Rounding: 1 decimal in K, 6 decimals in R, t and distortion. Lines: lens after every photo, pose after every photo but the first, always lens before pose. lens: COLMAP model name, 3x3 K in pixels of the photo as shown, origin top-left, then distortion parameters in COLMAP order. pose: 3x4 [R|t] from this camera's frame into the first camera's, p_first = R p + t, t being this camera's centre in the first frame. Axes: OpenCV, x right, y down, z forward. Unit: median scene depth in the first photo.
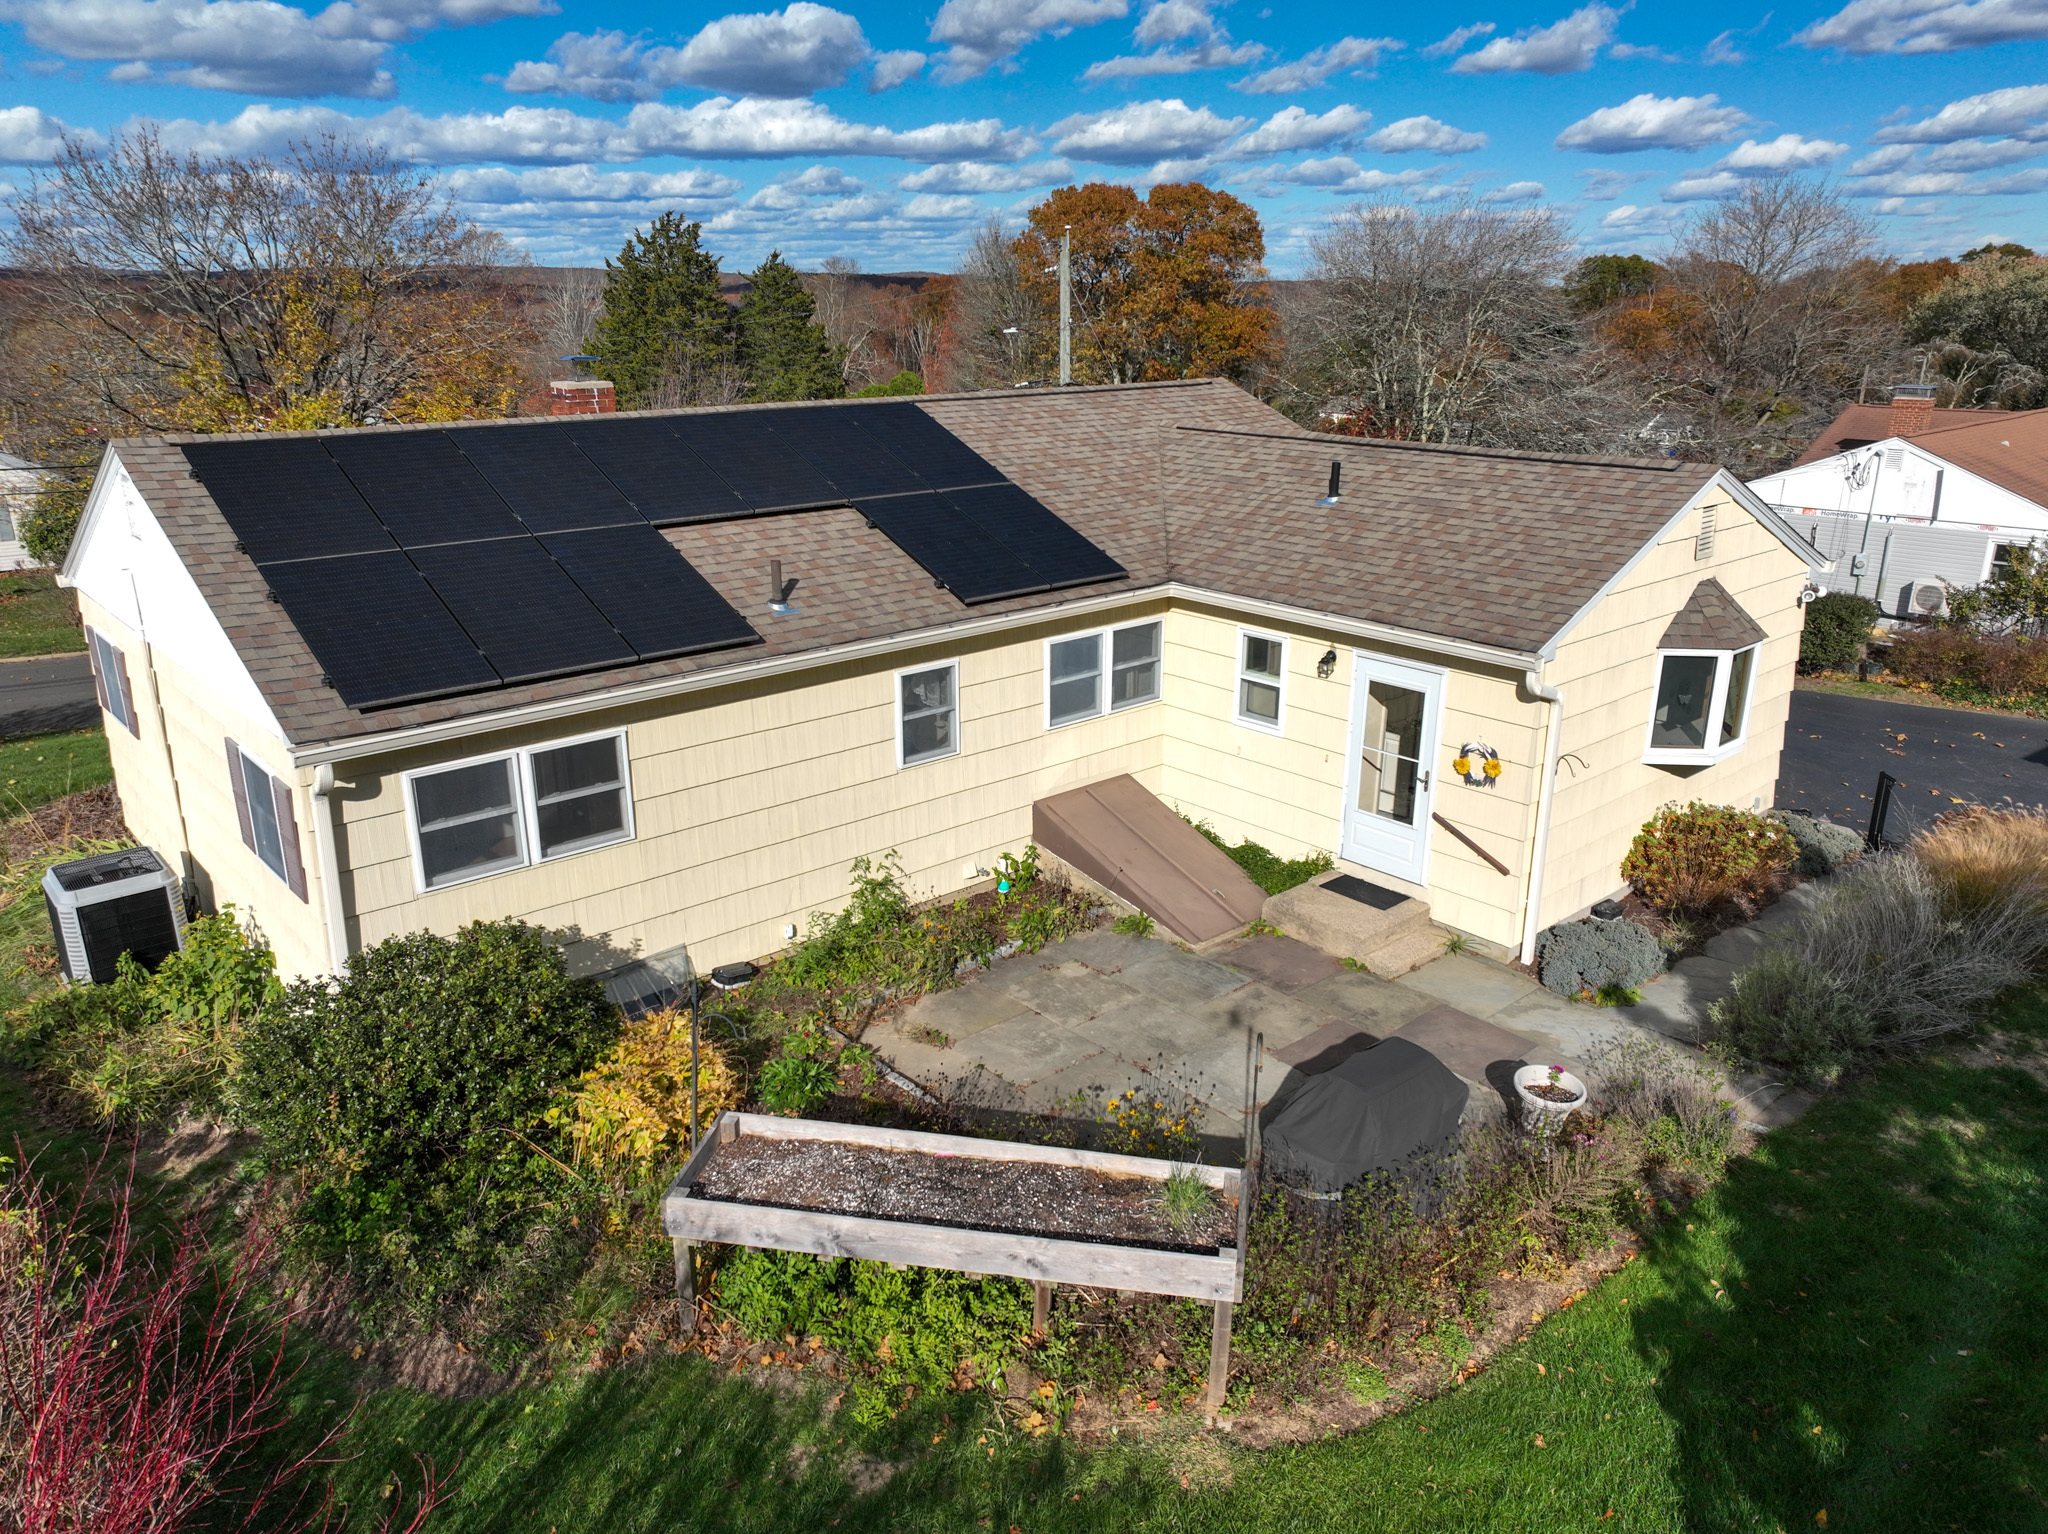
lens RADIAL K [[1421.8, 0, 1016.3], [0, 1421.8, 763.5], [0, 0, 1]] dist [0.008238, 0.000625]
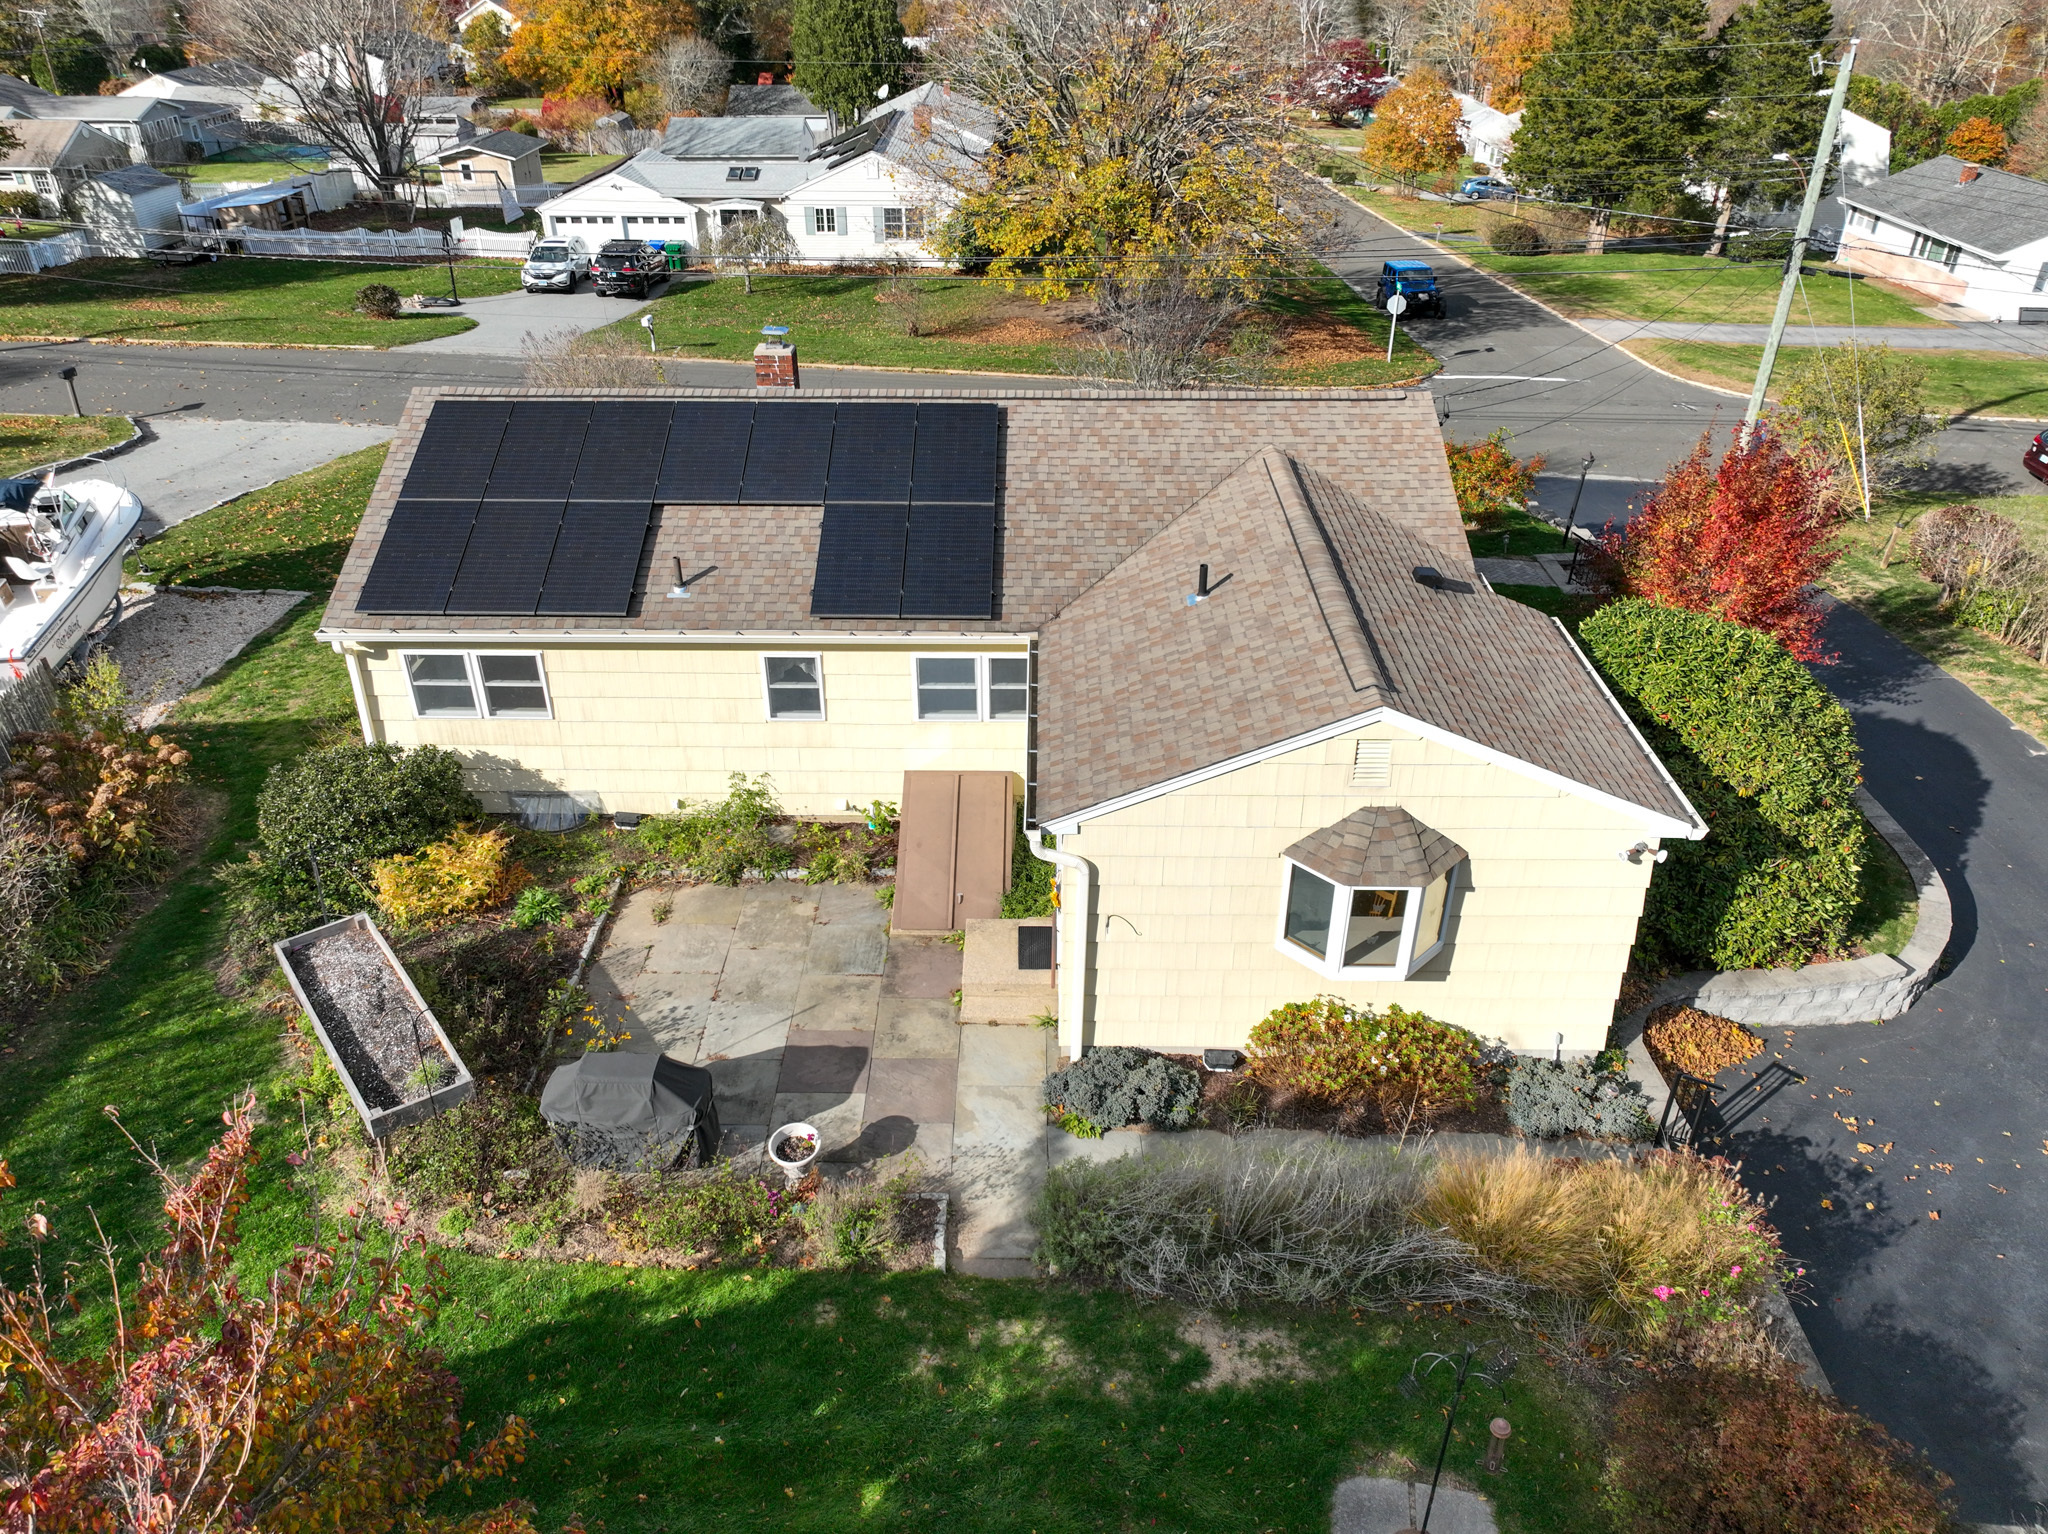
lens RADIAL K [[1421.8, 0, 1016.3], [0, 1421.8, 763.5], [0, 0, 1]] dist [0.008238, 0.000625]
pose [[0.742432, 0.346180, -0.573546, 0.979116], [-0.208636, 0.933042, 0.293094, -0.447067], [0.636605, -0.097940, 0.764945, 0.136140]]
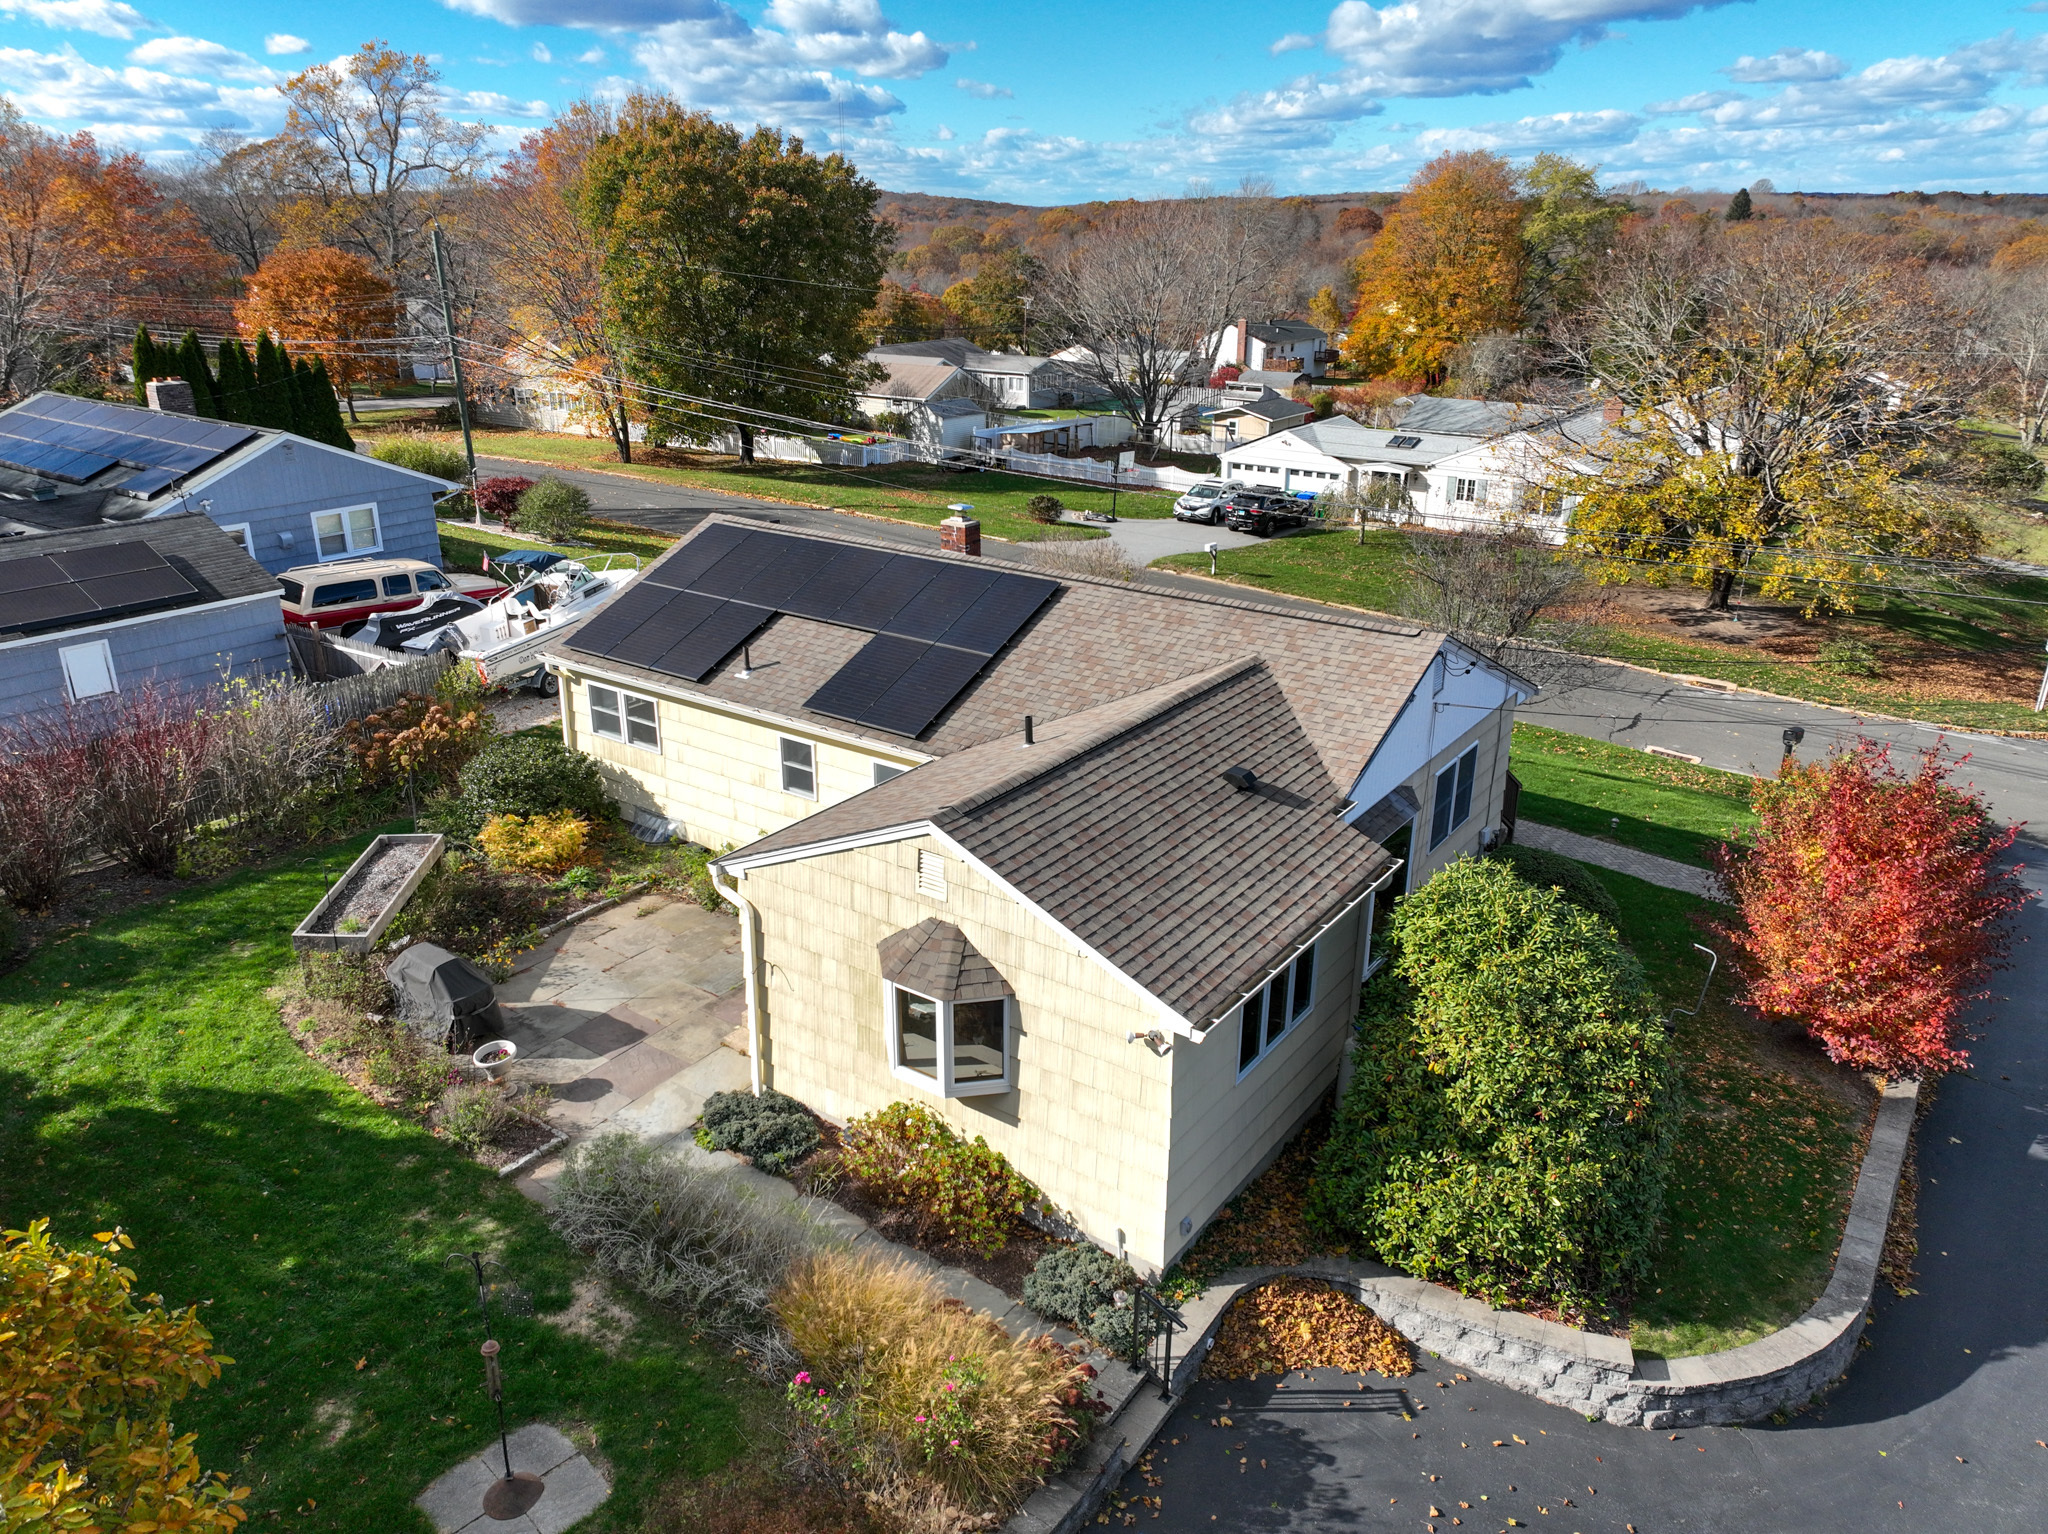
lens RADIAL K [[1421.8, 0, 1016.3], [0, 1421.8, 763.5], [0, 0, 1]] dist [0.008238, 0.000625]
pose [[0.231027, 0.347413, -0.908807, 1.621796], [-0.308698, 0.911988, 0.270155, -0.613071], [0.922676, 0.218134, 0.317940, 0.811010]]
